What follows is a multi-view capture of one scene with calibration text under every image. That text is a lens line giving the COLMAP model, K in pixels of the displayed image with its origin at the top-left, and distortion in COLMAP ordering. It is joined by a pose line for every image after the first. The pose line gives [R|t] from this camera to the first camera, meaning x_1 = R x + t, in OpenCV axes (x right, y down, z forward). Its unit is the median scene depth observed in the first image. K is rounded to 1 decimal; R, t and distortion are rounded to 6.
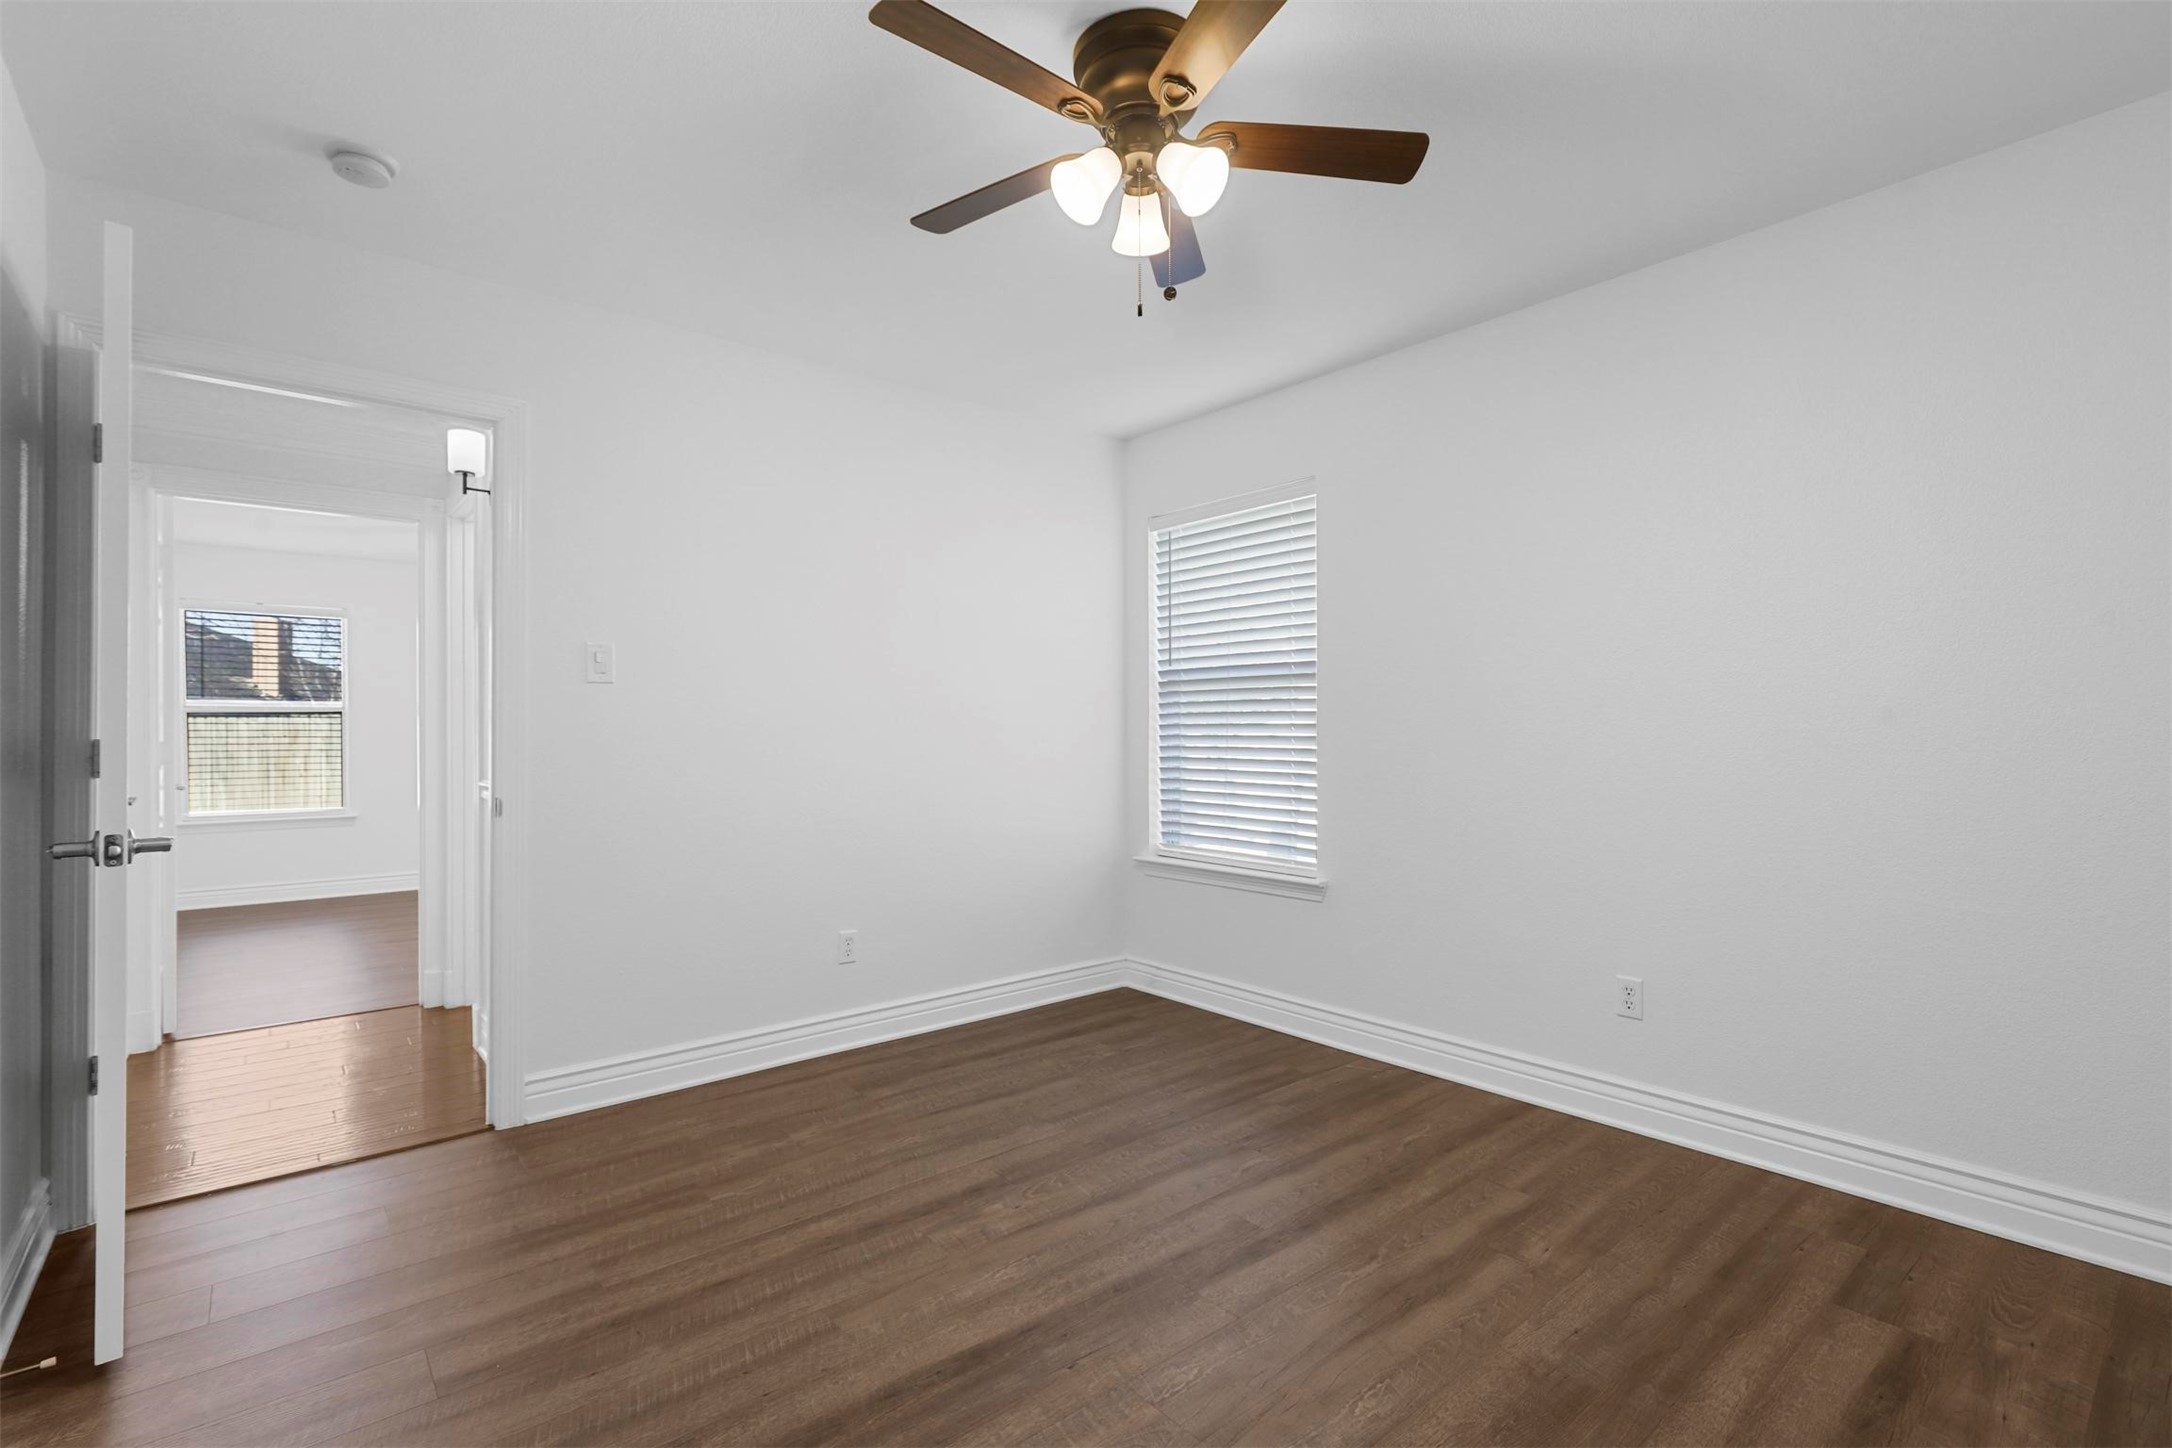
lens RADIAL K [[995.2, 0, 1089.2], [0, 995.2, 733.4], [0, 0, 1]] dist [-0.000076, -0.000861]
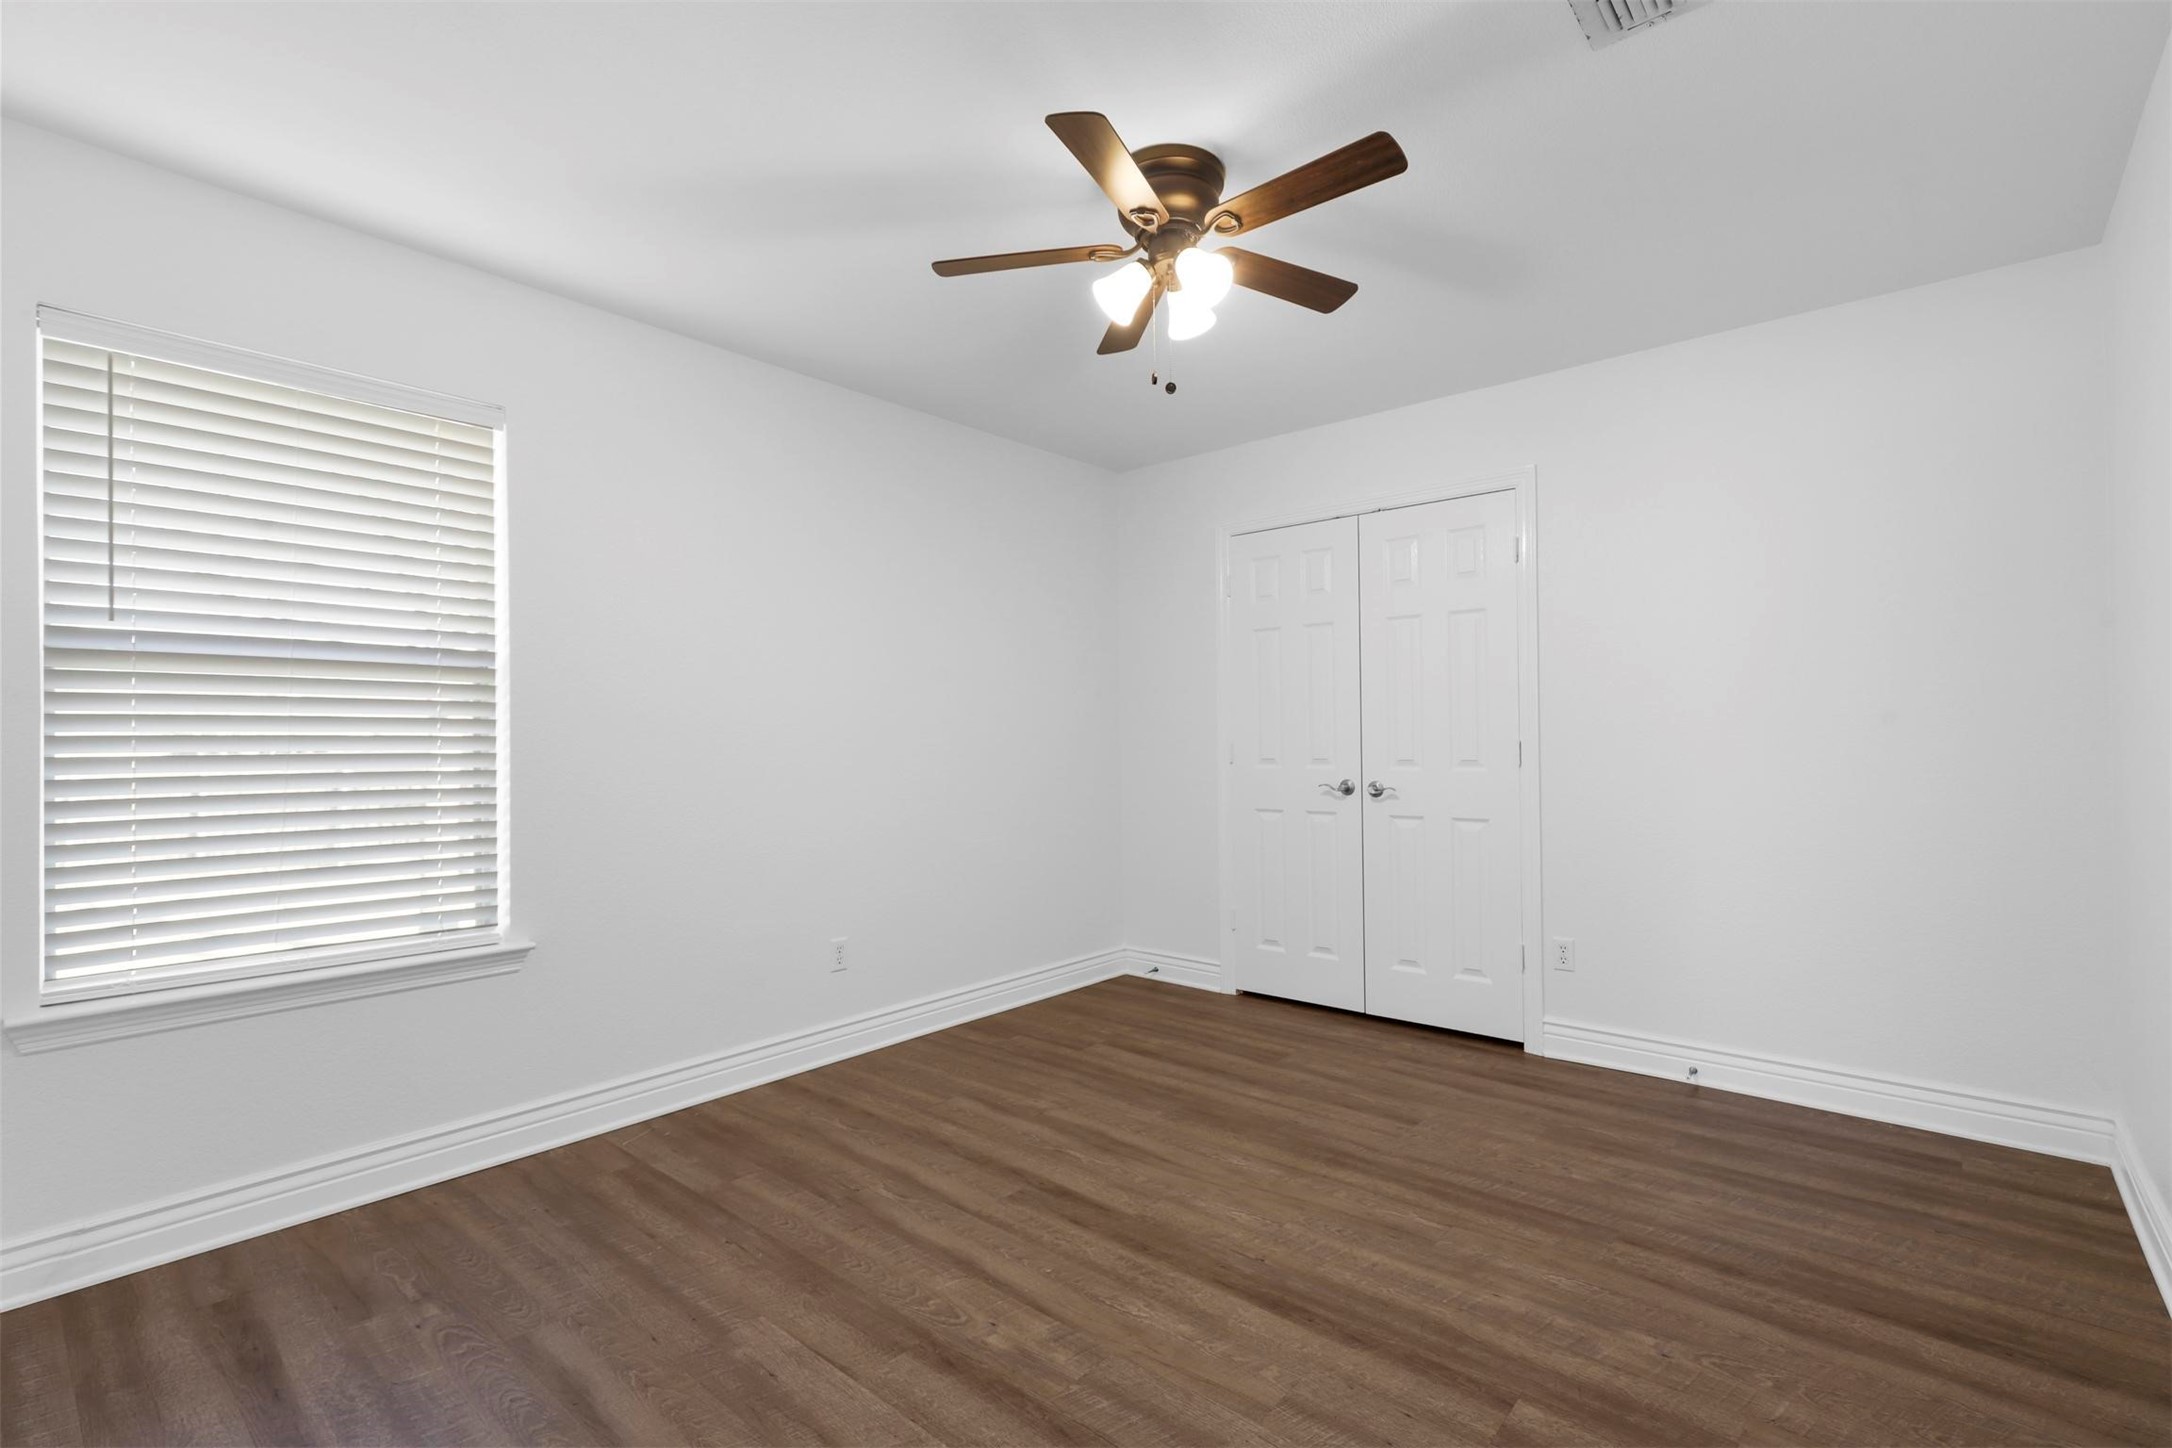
lens RADIAL K [[995.2, 0, 1091.0], [0, 995.2, 735.9], [0, 0, 1]] dist [-0.000076, -0.000861]
pose [[-0.163826, 0.007024, 0.986464, -0.870152], [0.012001, 0.999915, -0.005126, -0.001718], [-0.986416, 0.010998, -0.163896, 1.021462]]
